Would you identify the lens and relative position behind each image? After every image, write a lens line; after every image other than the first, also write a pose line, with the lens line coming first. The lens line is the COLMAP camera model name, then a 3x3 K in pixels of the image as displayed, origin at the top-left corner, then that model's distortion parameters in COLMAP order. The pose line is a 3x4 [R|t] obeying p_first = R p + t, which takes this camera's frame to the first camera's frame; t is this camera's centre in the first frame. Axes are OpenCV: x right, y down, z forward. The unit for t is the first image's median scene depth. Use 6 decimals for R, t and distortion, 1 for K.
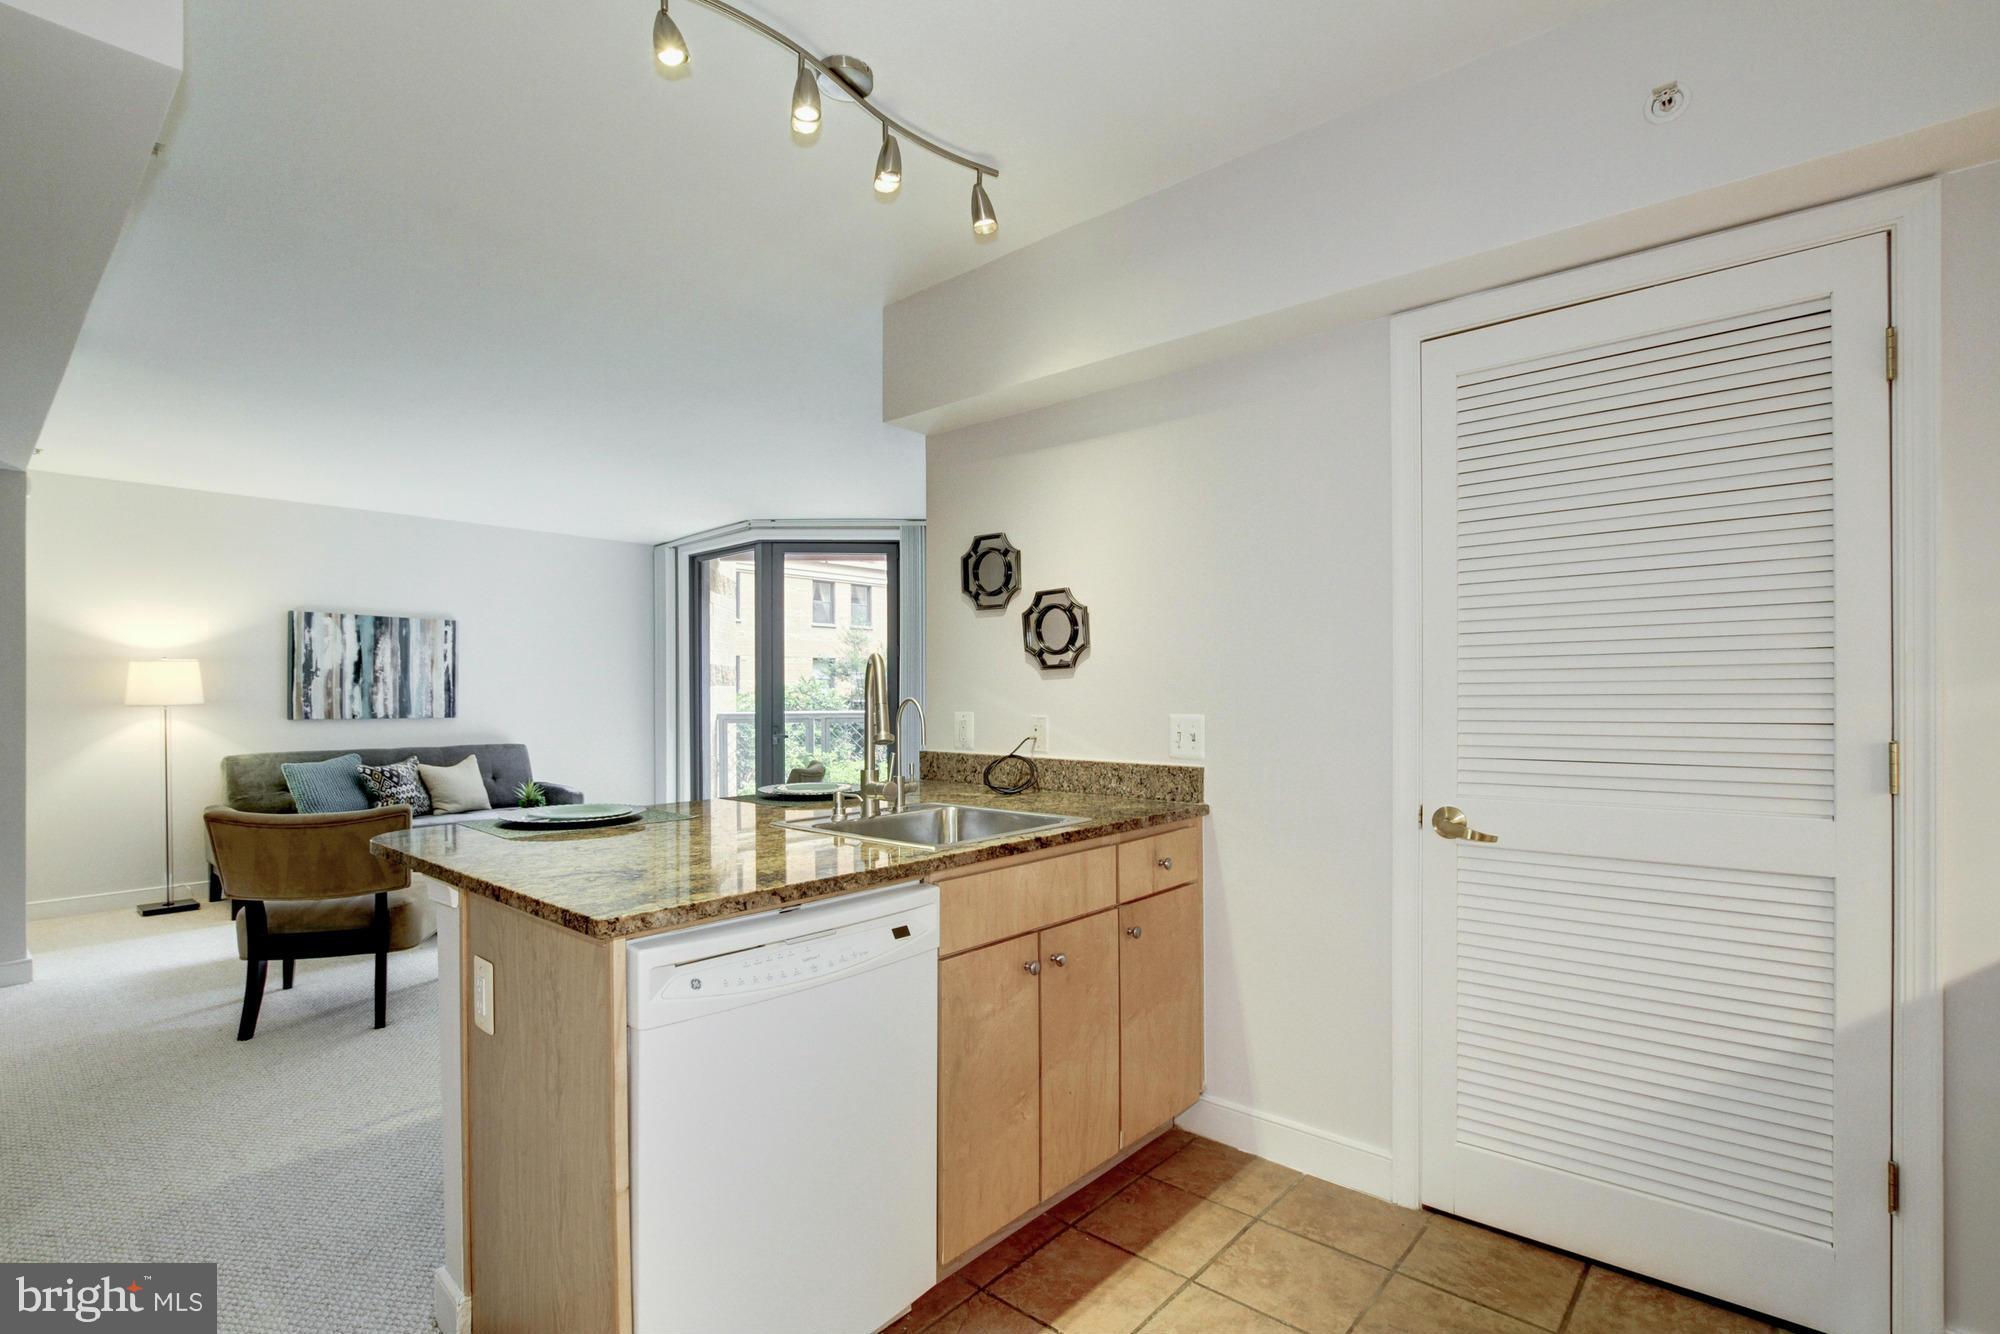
lens RADIAL K [[938.0, 0, 1003.7], [0, 938.0, 689.8], [0, 0, 1]] dist [-0.010742, -0.007087]
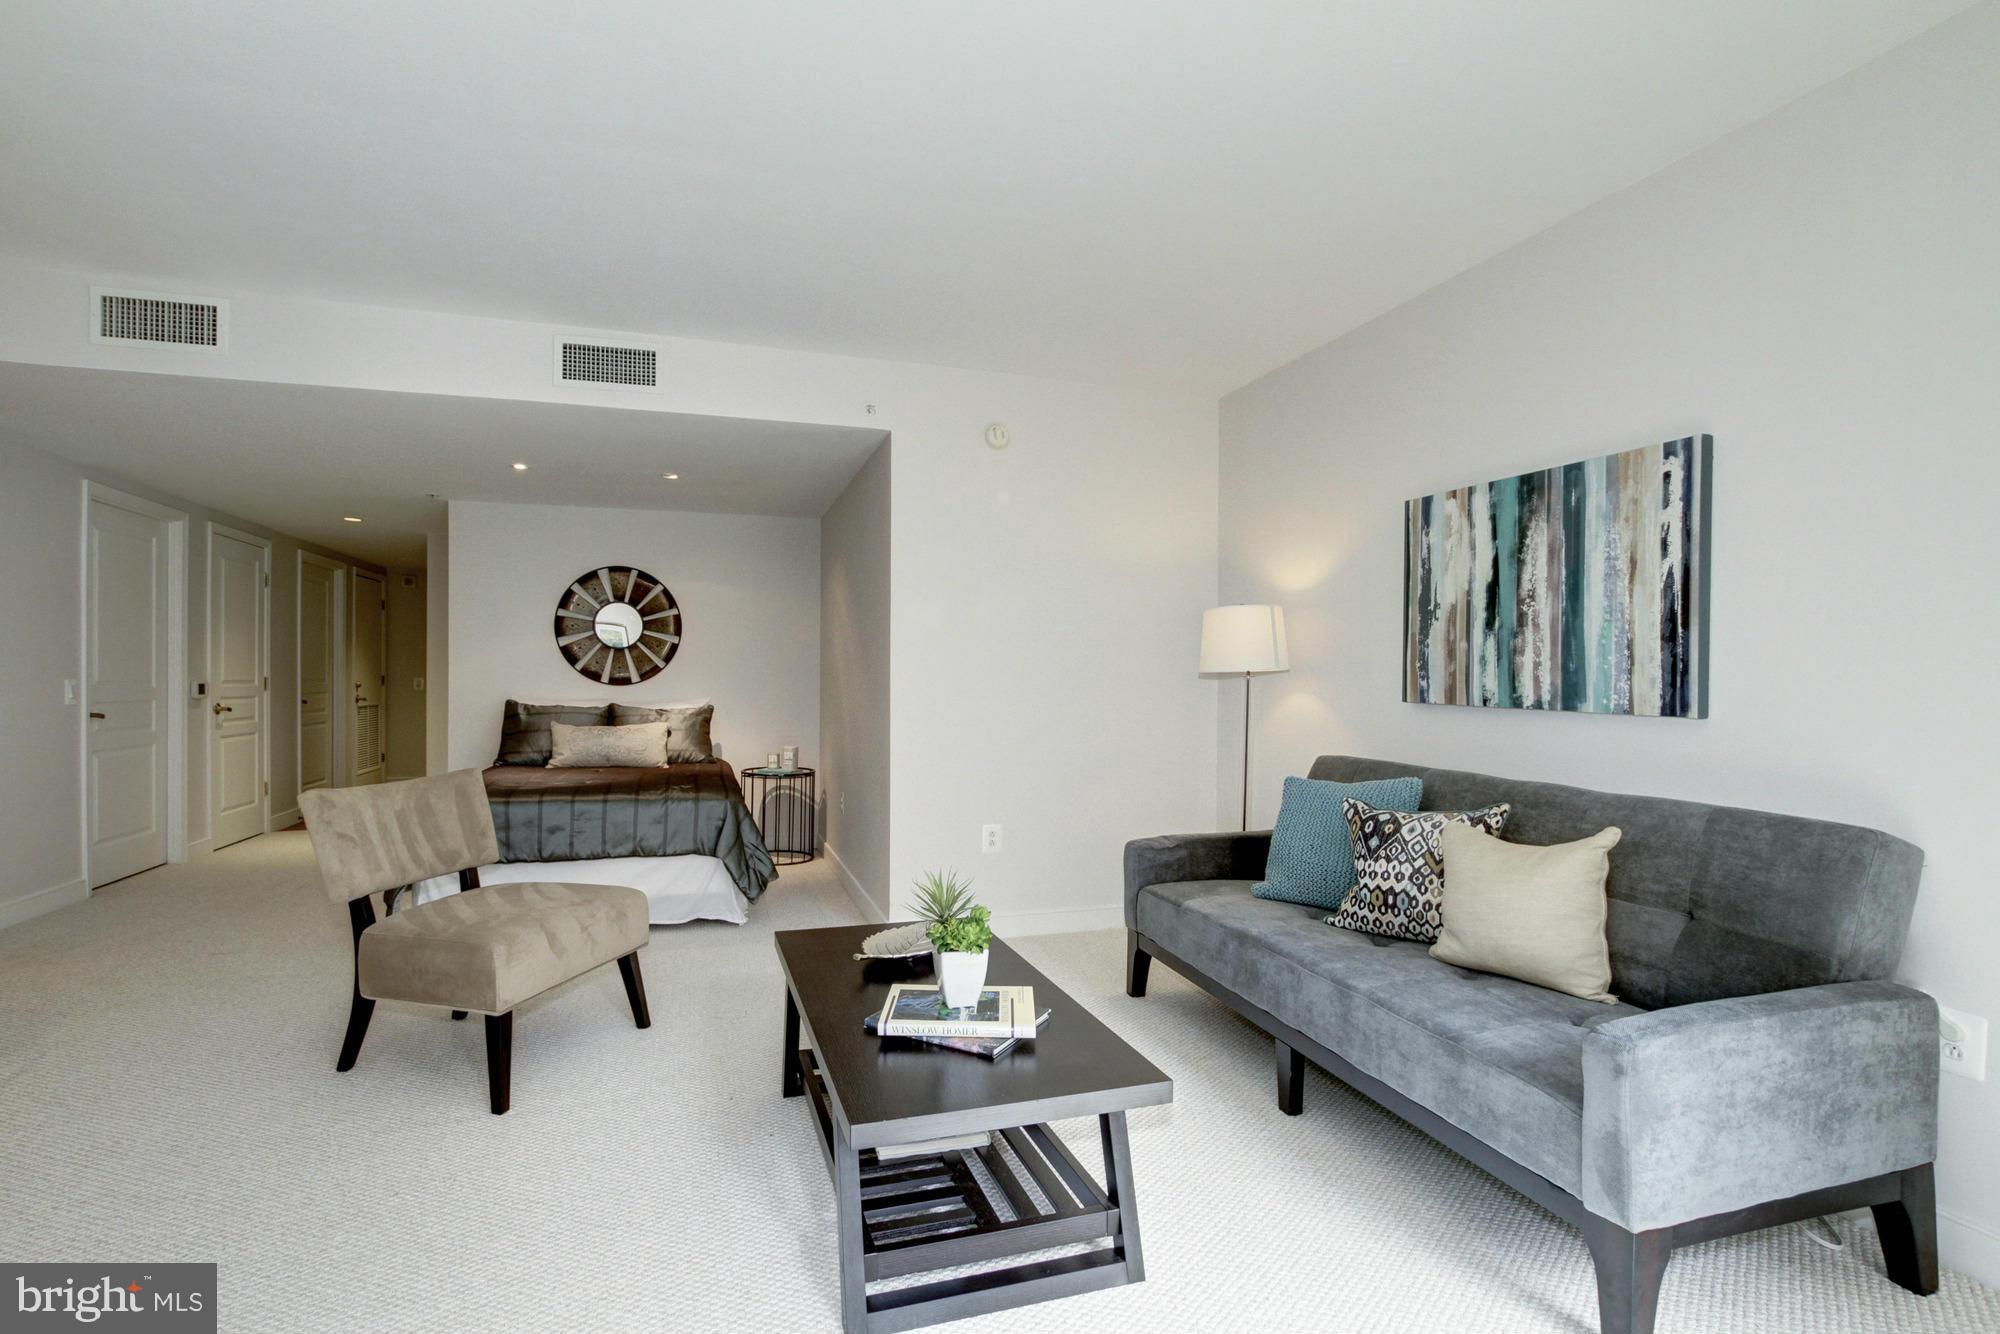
lens RADIAL K [[938.0, 0, 986.6], [0, 938.0, 677.7], [0, 0, 1]] dist [-0.010742, -0.007087]
pose [[-0.518625, 0.002624, -0.854998, -0.167512], [-0.003025, 0.999983, 0.004904, 0.015308], [0.854996, 0.005130, -0.518609, 1.025155]]
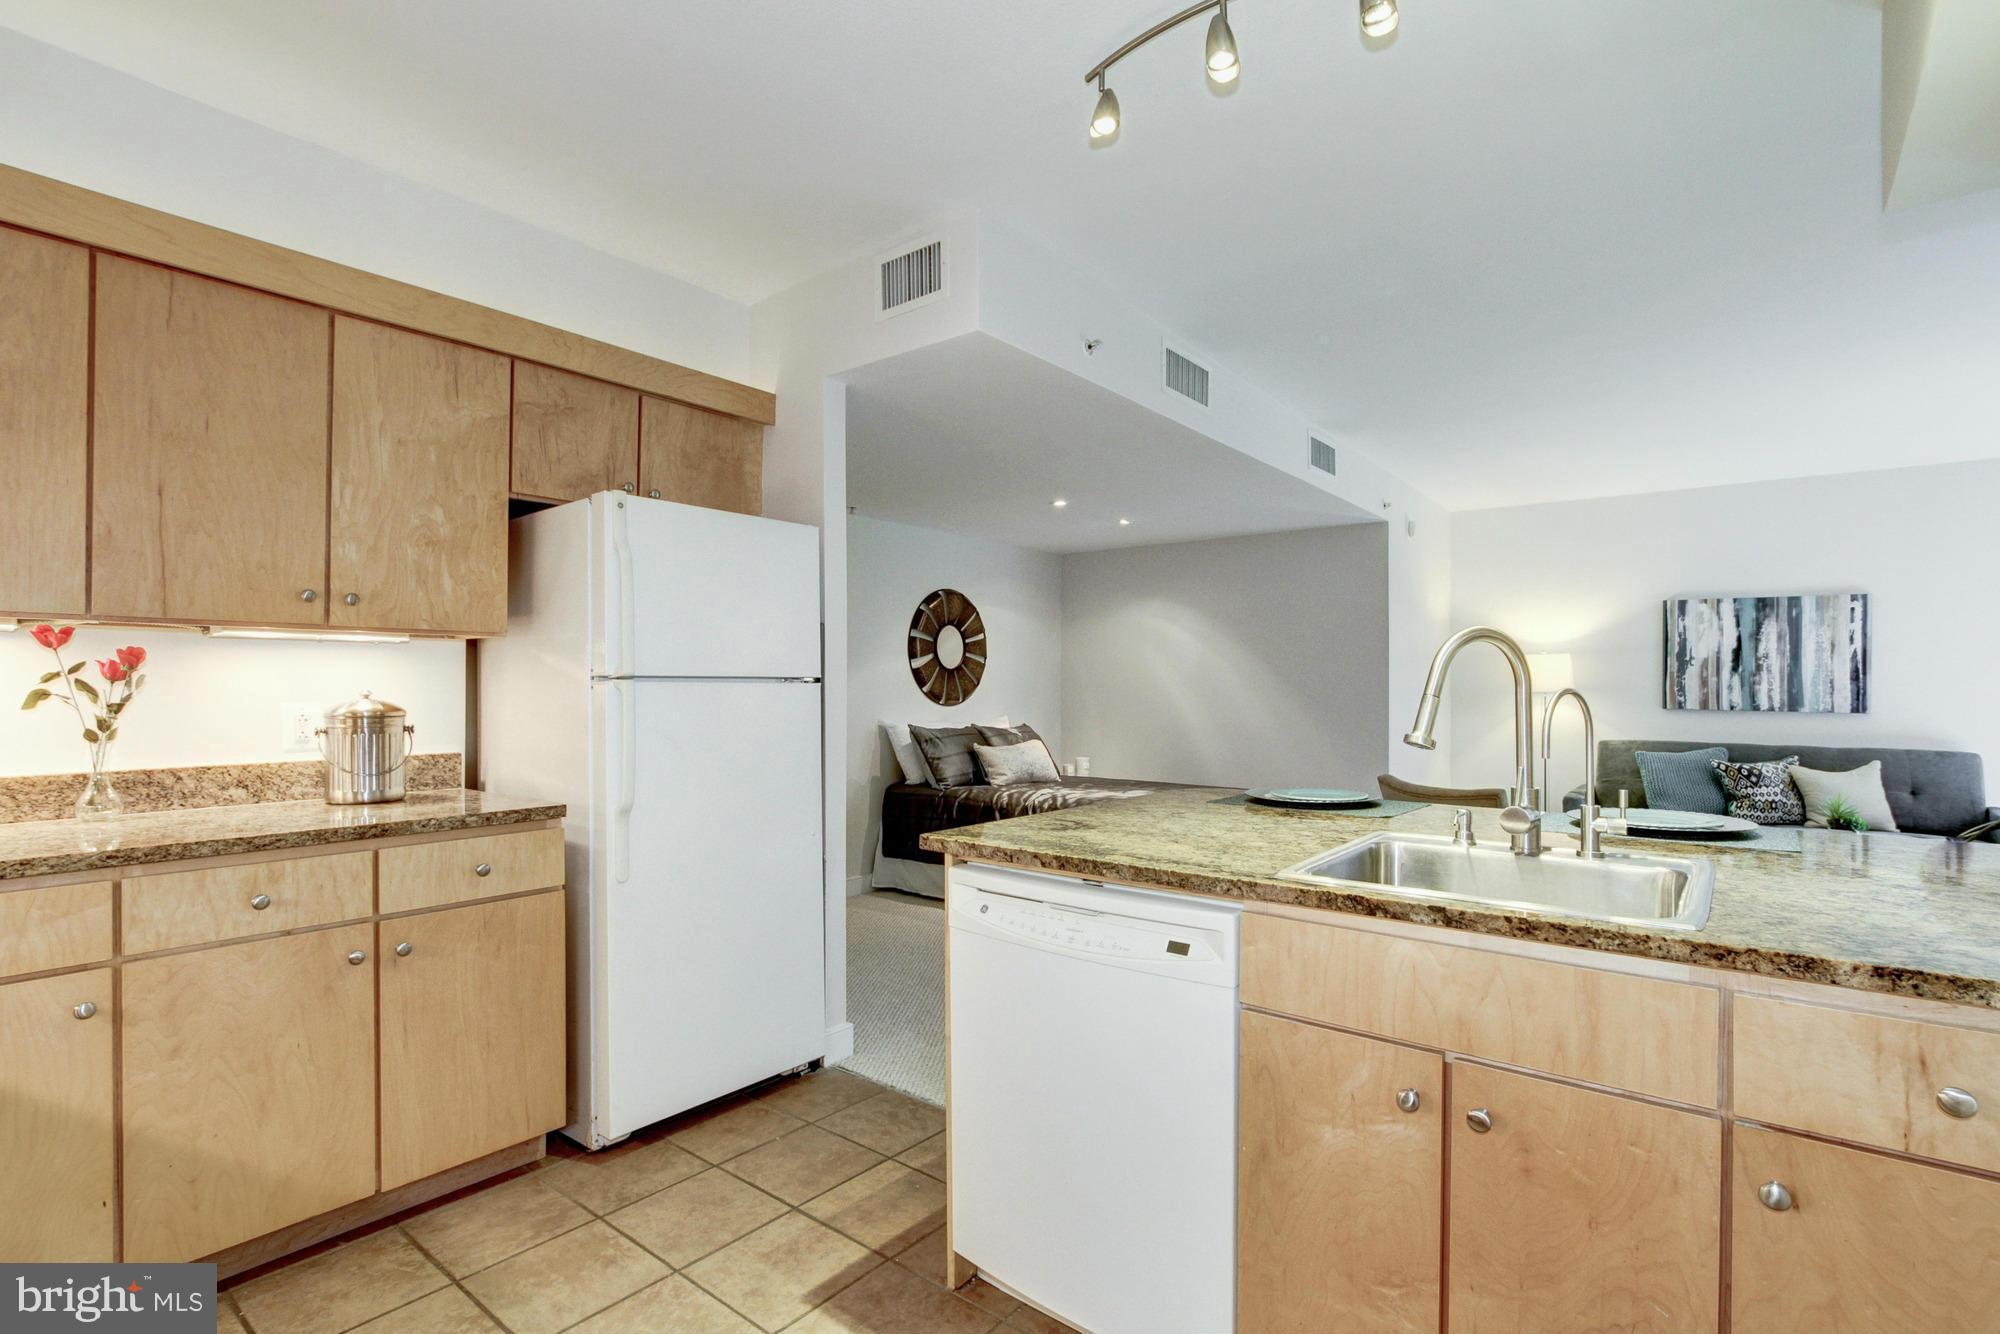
lens RADIAL K [[938.0, 0, 967.4], [0, 938.0, 678.9], [0, 0, 1]] dist [-0.010742, -0.007087]
pose [[0.032691, -0.000569, -0.999465, 0.204138], [-0.001006, 0.999999, -0.000603, 0.001165], [0.999465, 0.001025, 0.032691, 0.204495]]
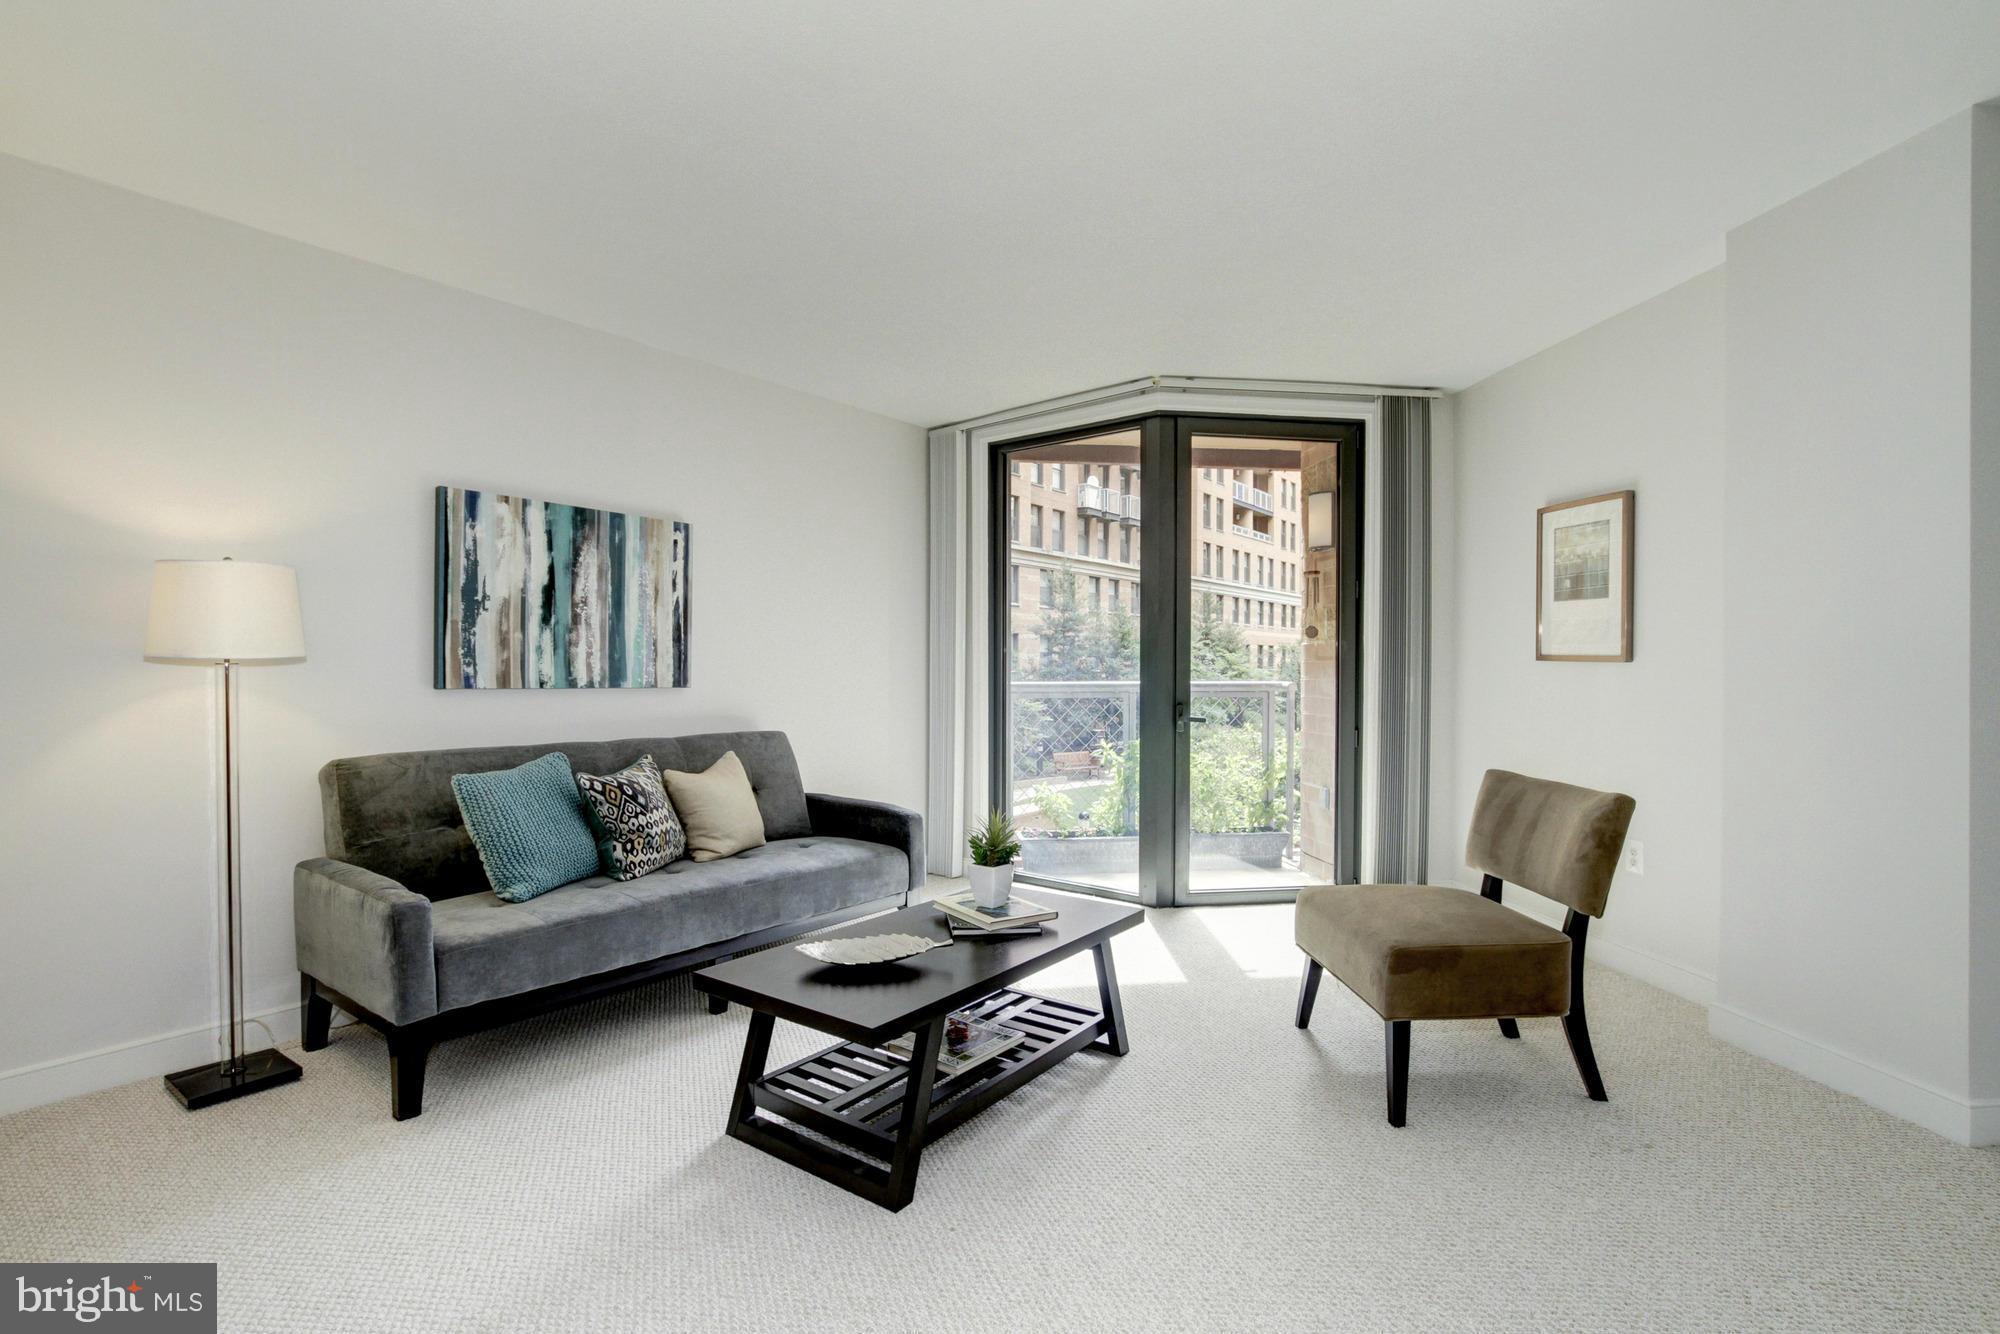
lens RADIAL K [[938.0, 0, 999.4], [0, 938.0, 670.1], [0, 0, 1]] dist [-0.010742, -0.007087]
pose [[0.998208, 0.009499, 0.059081, -0.455084], [-0.009963, 0.999922, 0.007555, 0.013367], [-0.059004, -0.008130, 0.998225, 0.421781]]
